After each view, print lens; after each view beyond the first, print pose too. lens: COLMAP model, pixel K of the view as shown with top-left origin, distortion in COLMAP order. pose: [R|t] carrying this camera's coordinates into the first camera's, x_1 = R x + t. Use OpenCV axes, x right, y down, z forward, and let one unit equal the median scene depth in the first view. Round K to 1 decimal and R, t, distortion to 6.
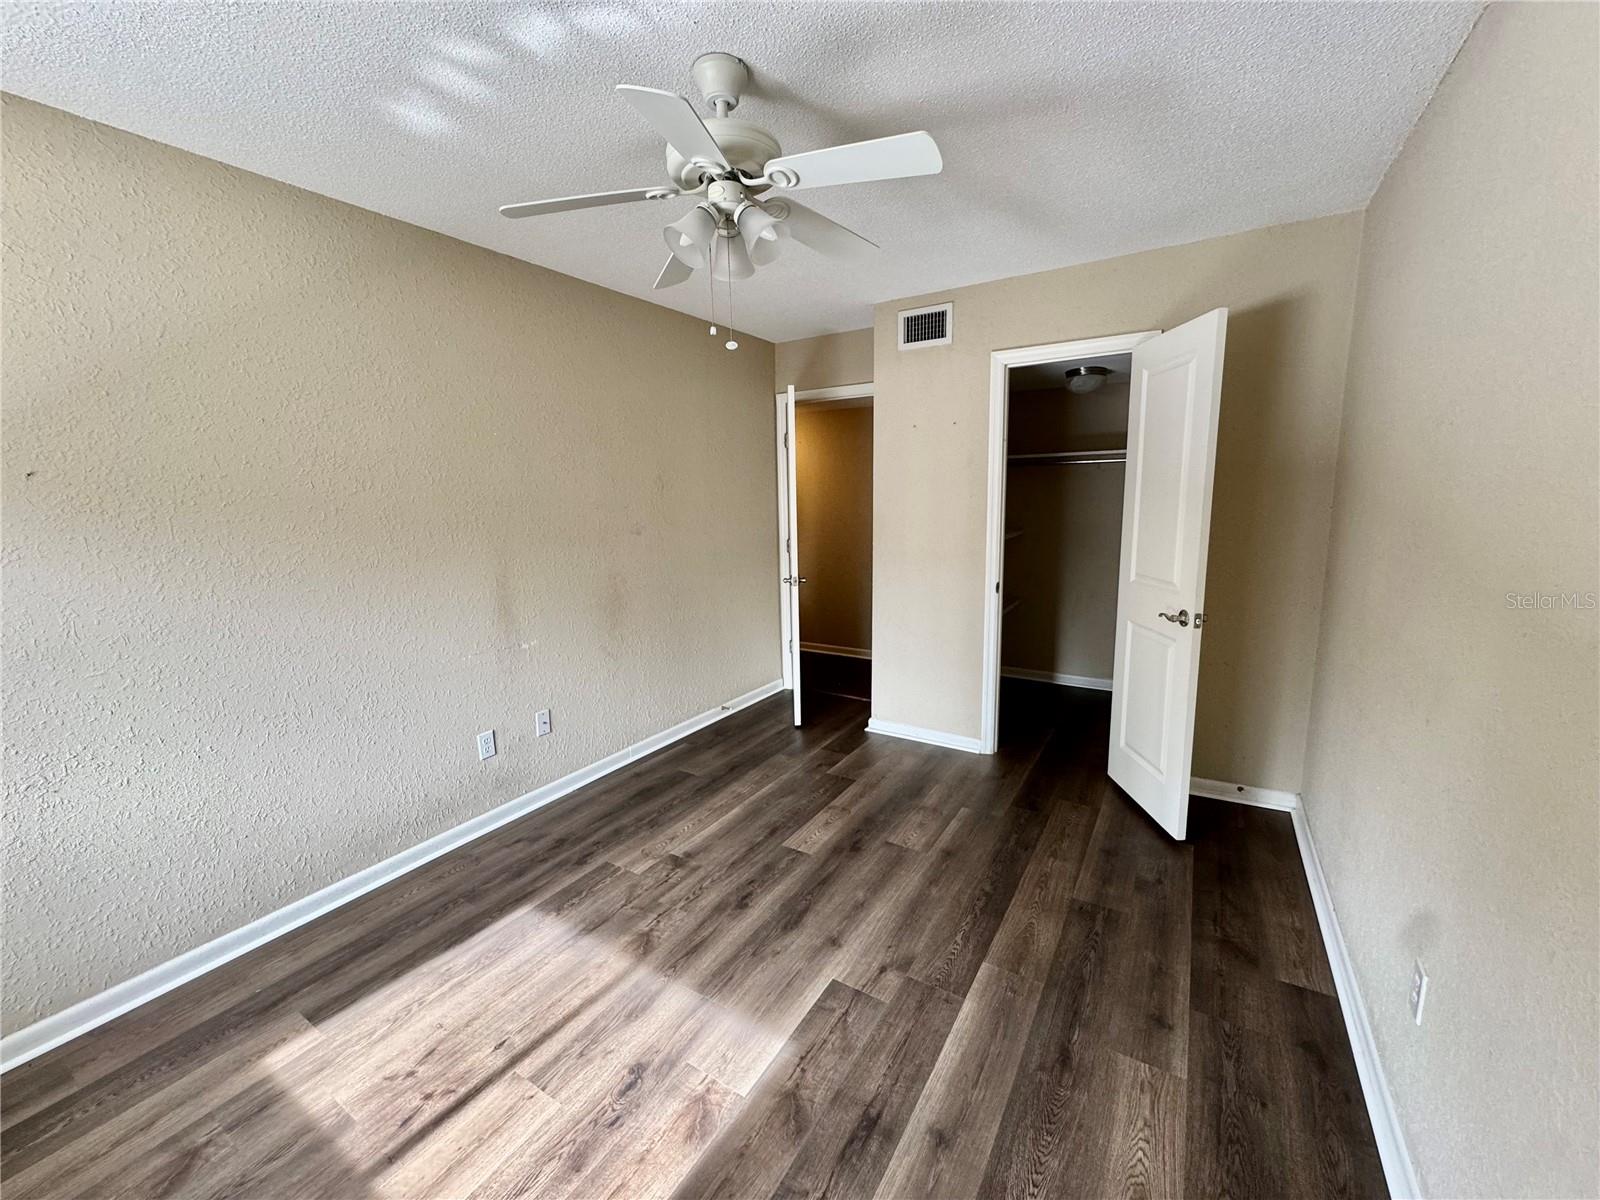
lens RADIAL K [[636.6, 0, 808.1], [0, 636.6, 607.3], [0, 0, 1]] dist [-0.003313, 0.000123]
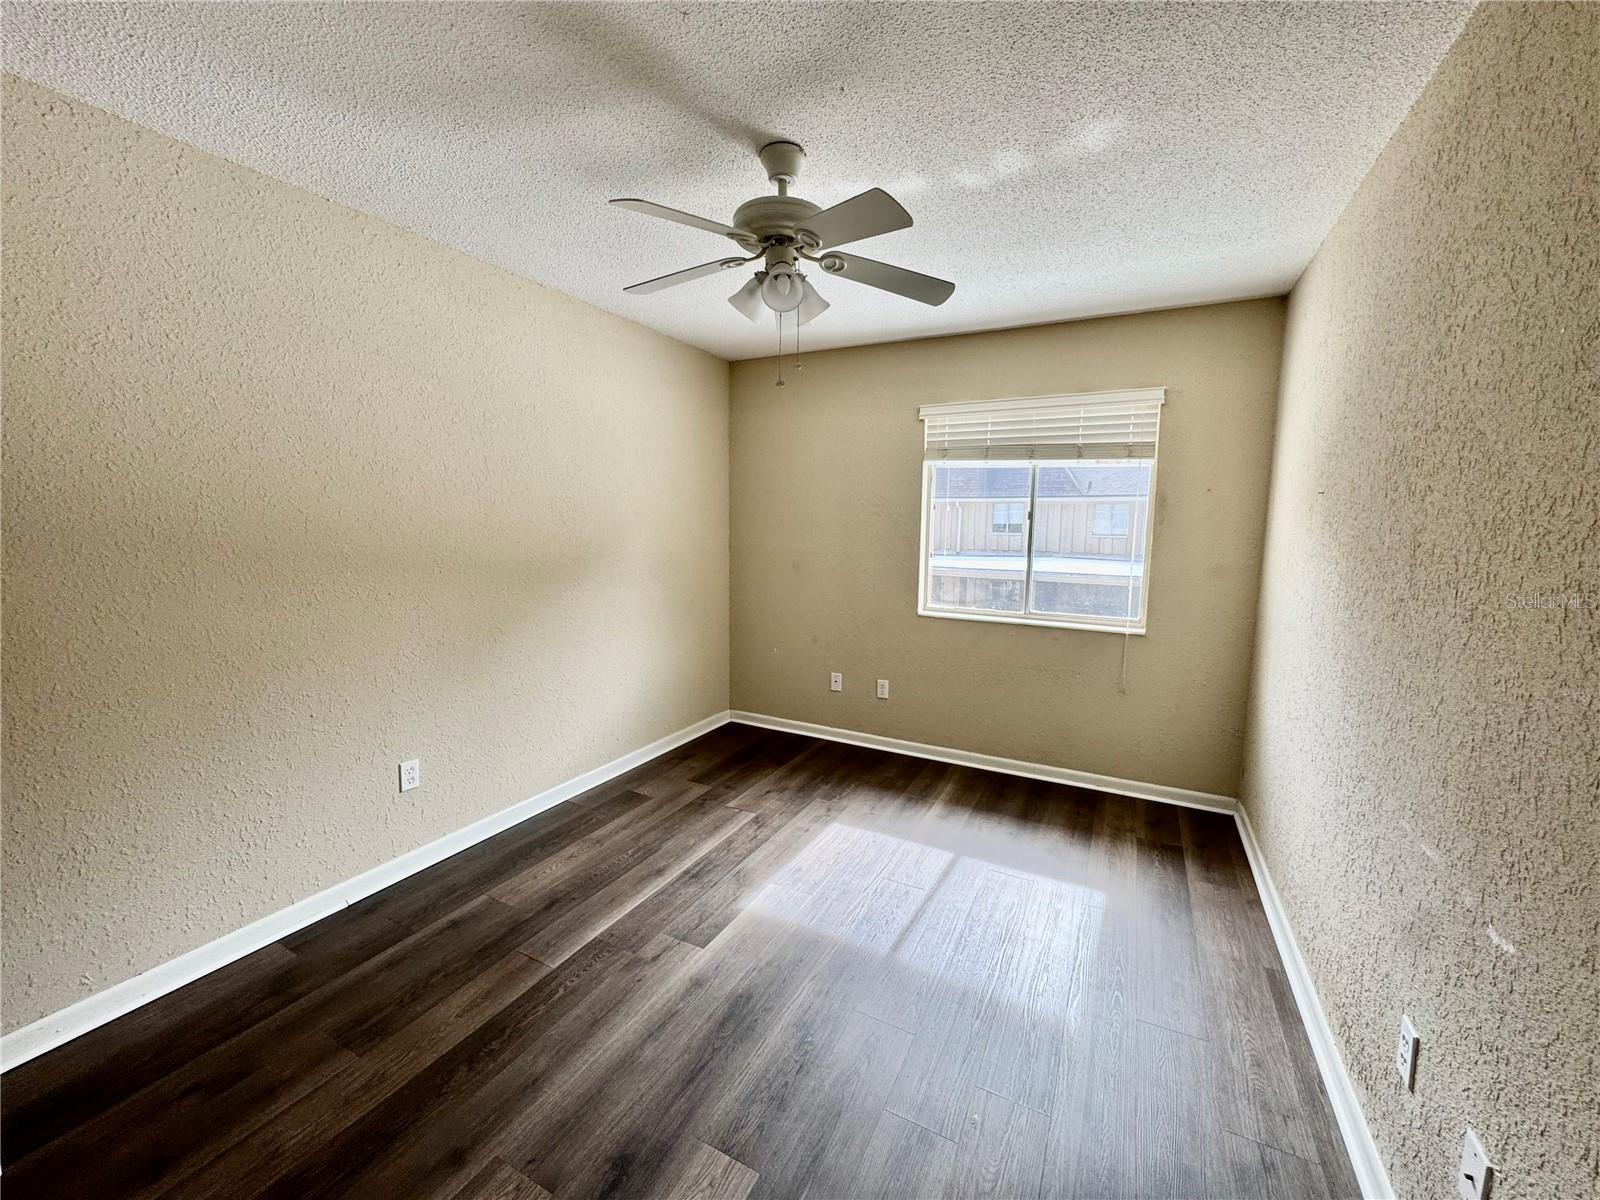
lens RADIAL K [[636.6, 0, 801.9], [0, 636.6, 600.0], [0, 0, 1]] dist [-0.003313, 0.000123]
pose [[-0.997910, 0.014739, -0.062911, -0.070581], [-0.004663, 0.954670, 0.297631, -0.330261], [0.064446, 0.297302, -0.952606, 1.896124]]
